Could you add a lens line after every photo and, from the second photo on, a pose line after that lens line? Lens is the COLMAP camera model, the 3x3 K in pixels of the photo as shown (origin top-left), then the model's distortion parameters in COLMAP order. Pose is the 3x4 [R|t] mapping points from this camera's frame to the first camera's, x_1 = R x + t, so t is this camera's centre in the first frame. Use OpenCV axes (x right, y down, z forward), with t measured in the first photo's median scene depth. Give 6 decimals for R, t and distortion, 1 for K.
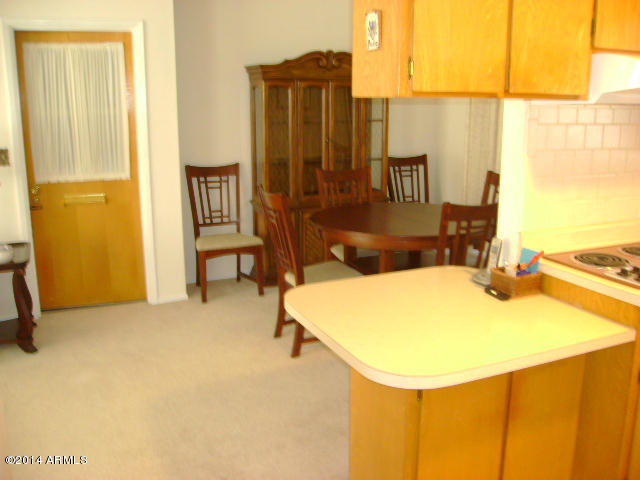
lens RADIAL K [[627.6, 0, 320.0], [0, 627.6, 240.0], [0, 0, 1]] dist [-0.160604, 0.122752]
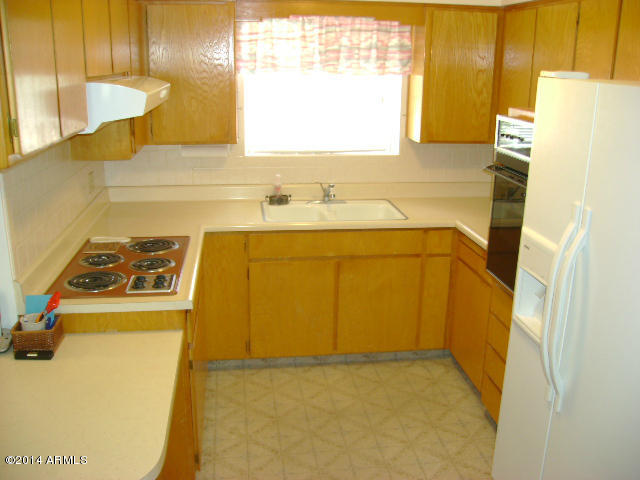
lens RADIAL K [[627.6, 0, 320.0], [0, 627.6, 240.0], [0, 0, 1]] dist [-0.160604, 0.122752]
pose [[0.280317, -0.263599, 0.923005, -0.361399], [0.202166, 0.956201, 0.211681, -0.173044], [-0.938377, 0.127263, 0.321330, 0.314464]]
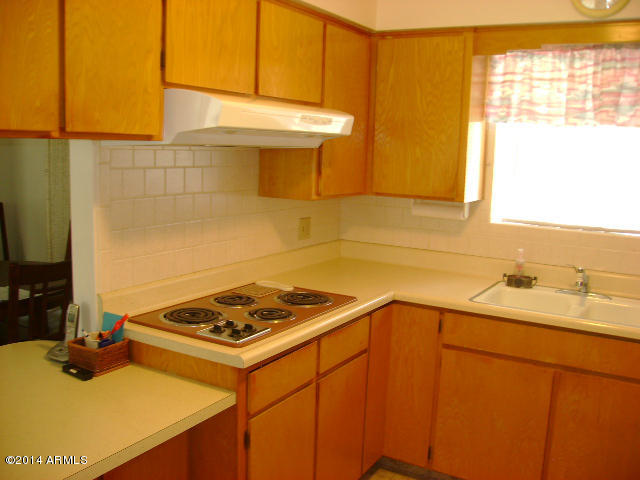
lens RADIAL K [[627.6, 0, 320.0], [0, 627.6, 240.0], [0, 0, 1]] dist [-0.160604, 0.122752]
pose [[0.811716, -0.059226, 0.581042, 0.084750], [0.097798, 0.994582, -0.035244, -0.028785], [-0.575806, 0.085433, 0.813110, 0.130640]]
